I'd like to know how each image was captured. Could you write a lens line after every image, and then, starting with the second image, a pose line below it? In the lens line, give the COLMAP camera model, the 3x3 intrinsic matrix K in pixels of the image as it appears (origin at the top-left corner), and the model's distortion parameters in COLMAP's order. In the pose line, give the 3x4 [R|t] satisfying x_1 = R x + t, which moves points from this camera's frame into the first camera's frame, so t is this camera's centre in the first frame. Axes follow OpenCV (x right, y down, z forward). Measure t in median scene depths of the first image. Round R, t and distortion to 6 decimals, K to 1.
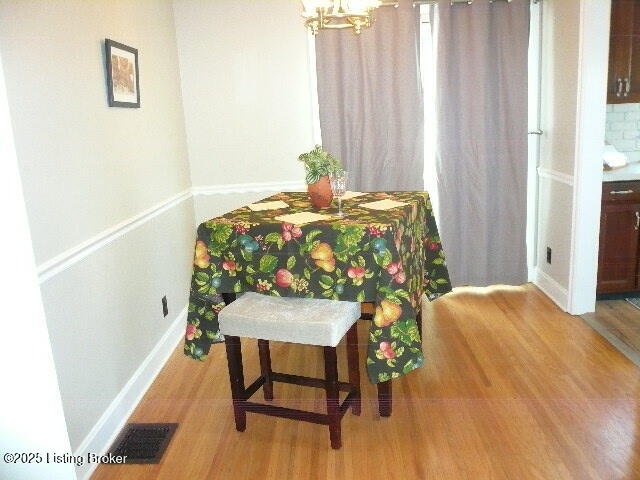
lens RADIAL K [[536.7, 0, 323.4], [0, 536.7, 240.0], [0, 0, 1]] dist [-0.116301, 0.086288]
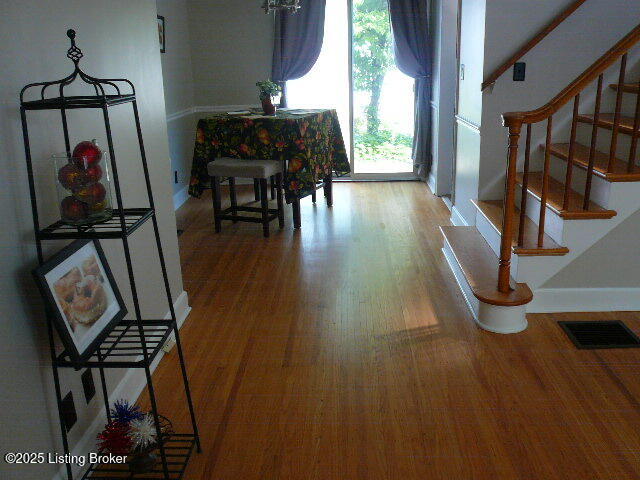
lens RADIAL K [[581.3, 0, 317.8], [0, 581.3, 241.8], [0, 0, 1]] dist [-0.061175, 0.007392]
pose [[0.998832, 0.039563, -0.027732, 0.251162], [-0.037346, 0.996381, 0.076350, 0.228693], [0.030652, -0.075226, 0.996695, -1.019489]]
